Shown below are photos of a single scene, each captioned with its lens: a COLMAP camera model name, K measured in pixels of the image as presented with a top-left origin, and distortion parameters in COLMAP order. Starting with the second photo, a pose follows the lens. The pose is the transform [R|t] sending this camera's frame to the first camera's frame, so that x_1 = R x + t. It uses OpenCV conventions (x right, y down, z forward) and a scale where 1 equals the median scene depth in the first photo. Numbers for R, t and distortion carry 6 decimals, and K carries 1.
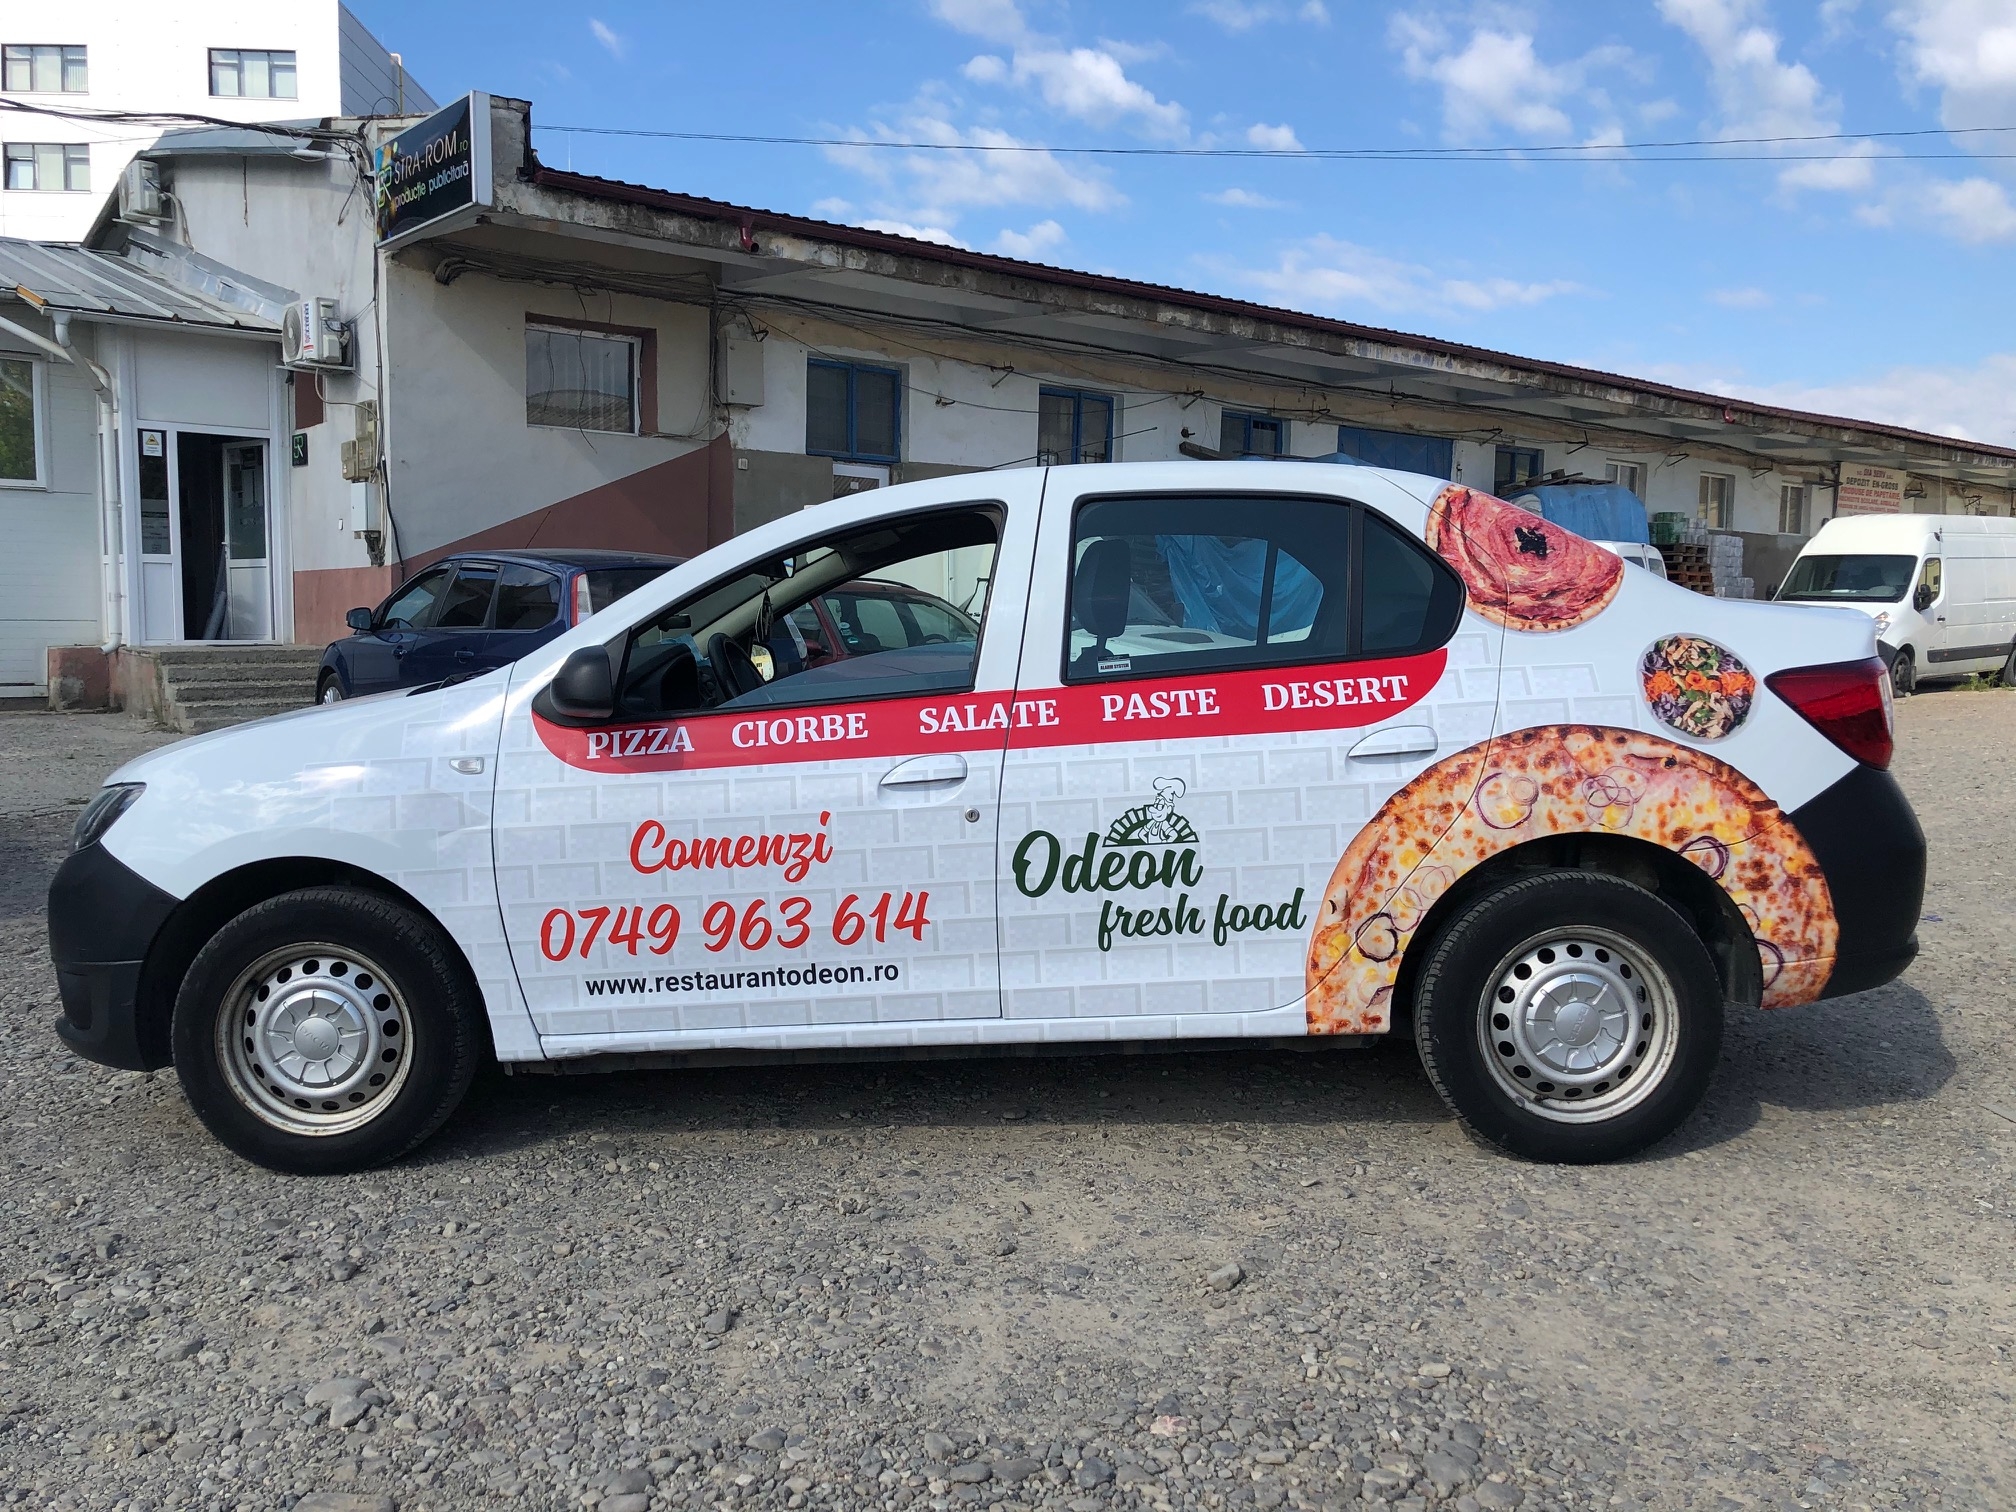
lens RADIAL K [[1634.2, 0, 1008.0], [0, 1634.2, 756.0], [0, 0, 1]] dist [-0.005781, 0.004485]
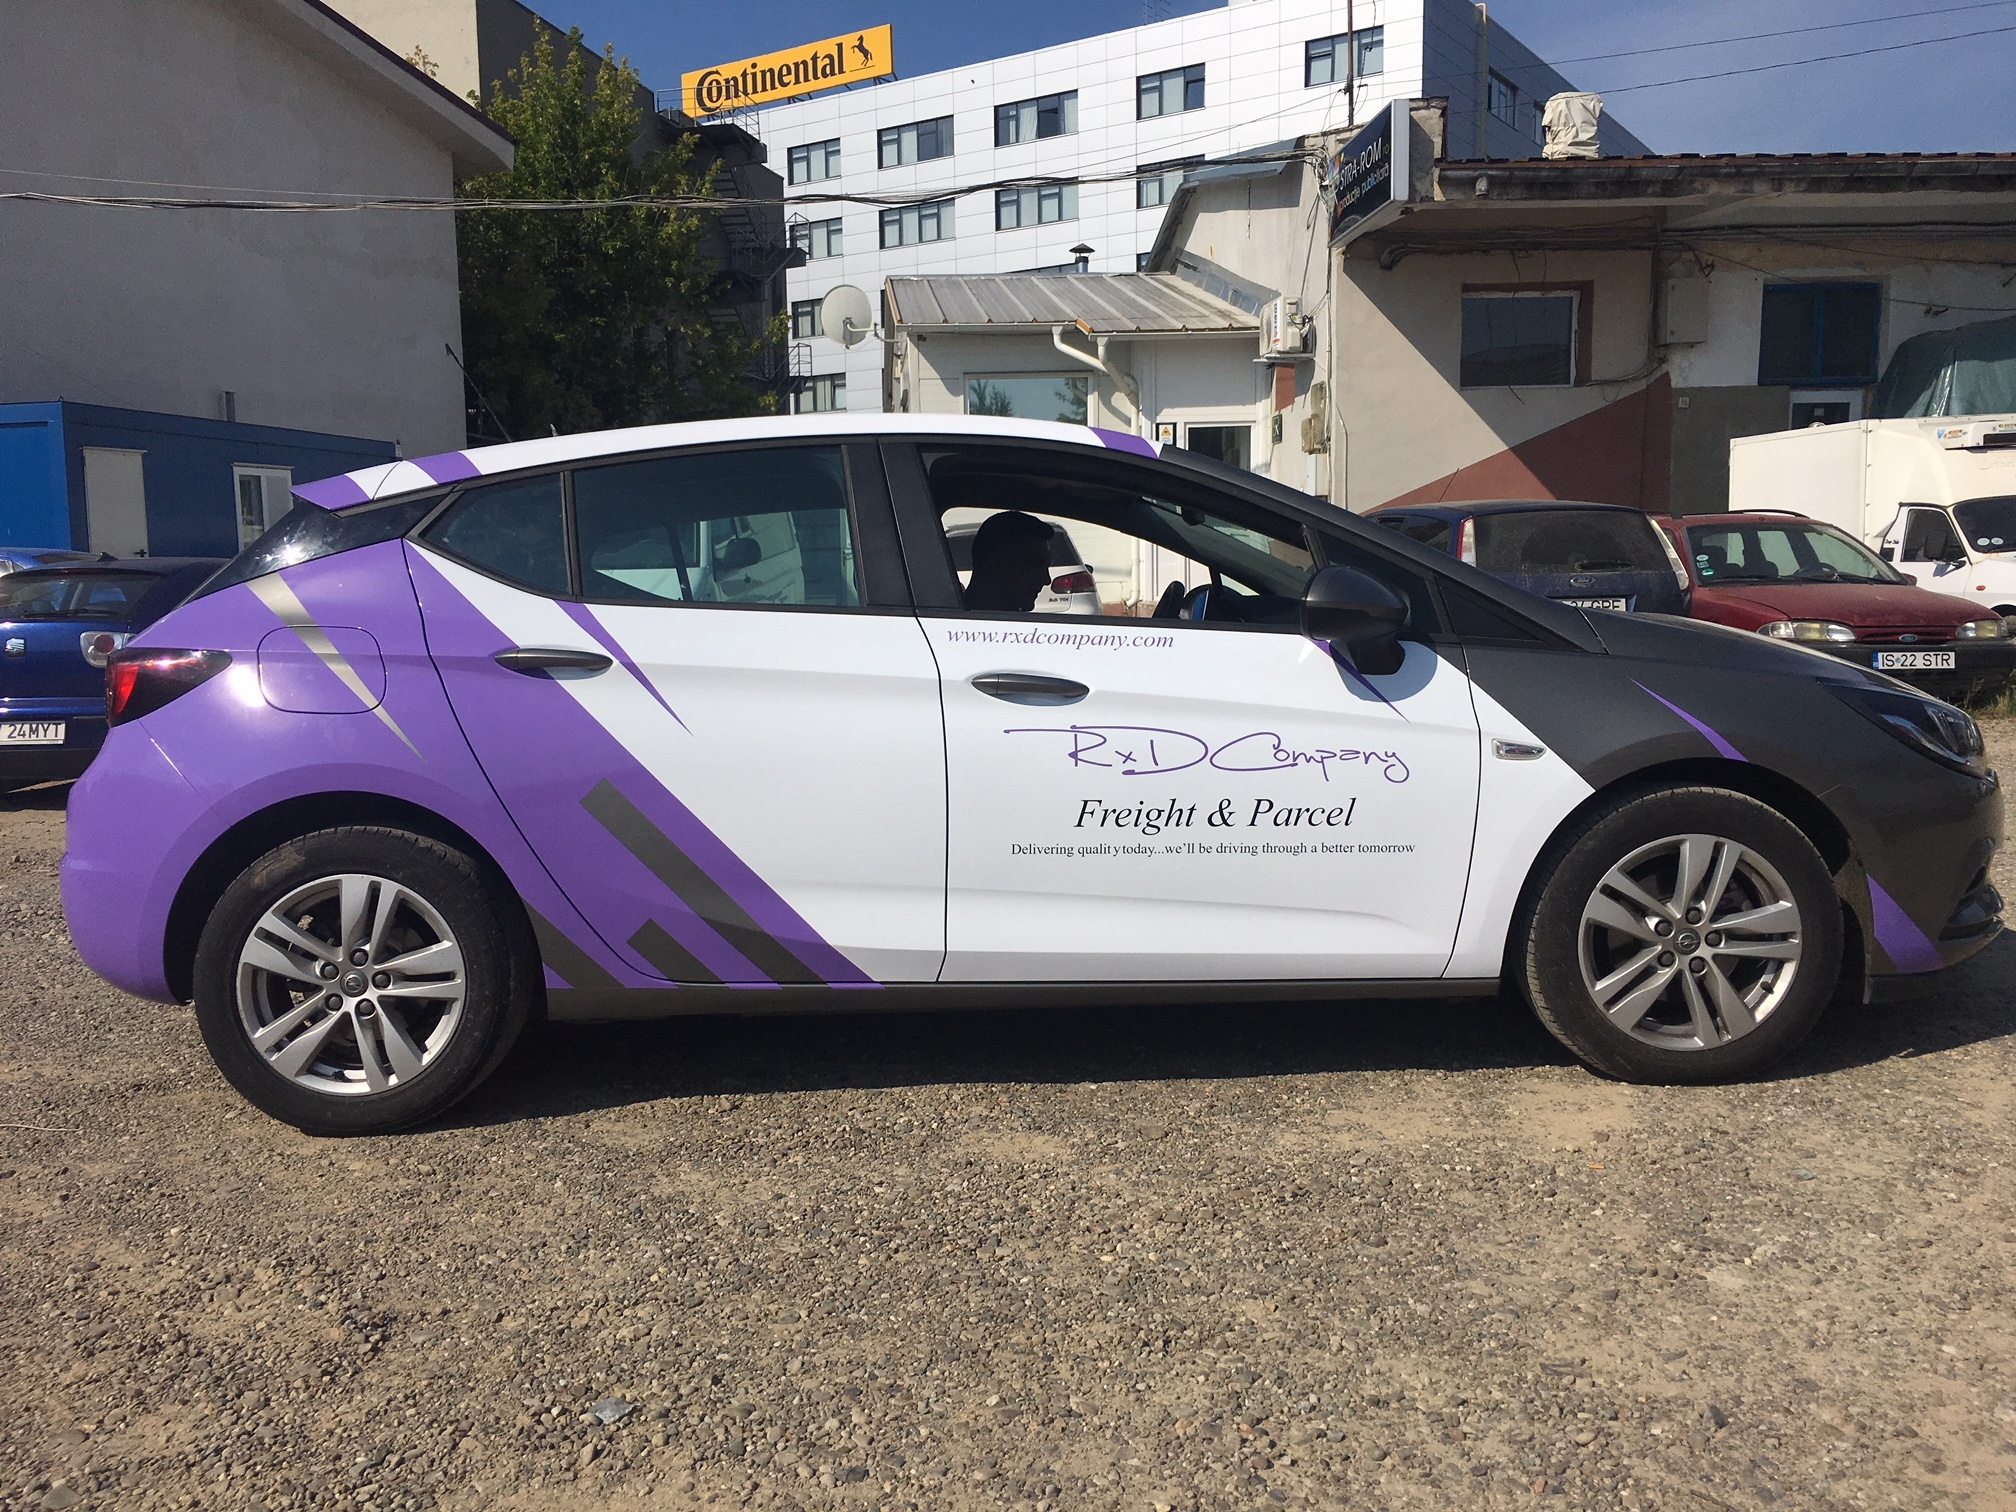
lens RADIAL K [[1679.0, 0, 1008.0], [0, 1679.0, 756.0], [0, 0, 1]] dist [0.006828, -0.002015]
pose [[0.808913, 0.026149, -0.587347, 0.115602], [-0.011793, 0.999531, 0.028258, 0.013886], [0.587810, -0.015932, 0.808842, -0.082731]]
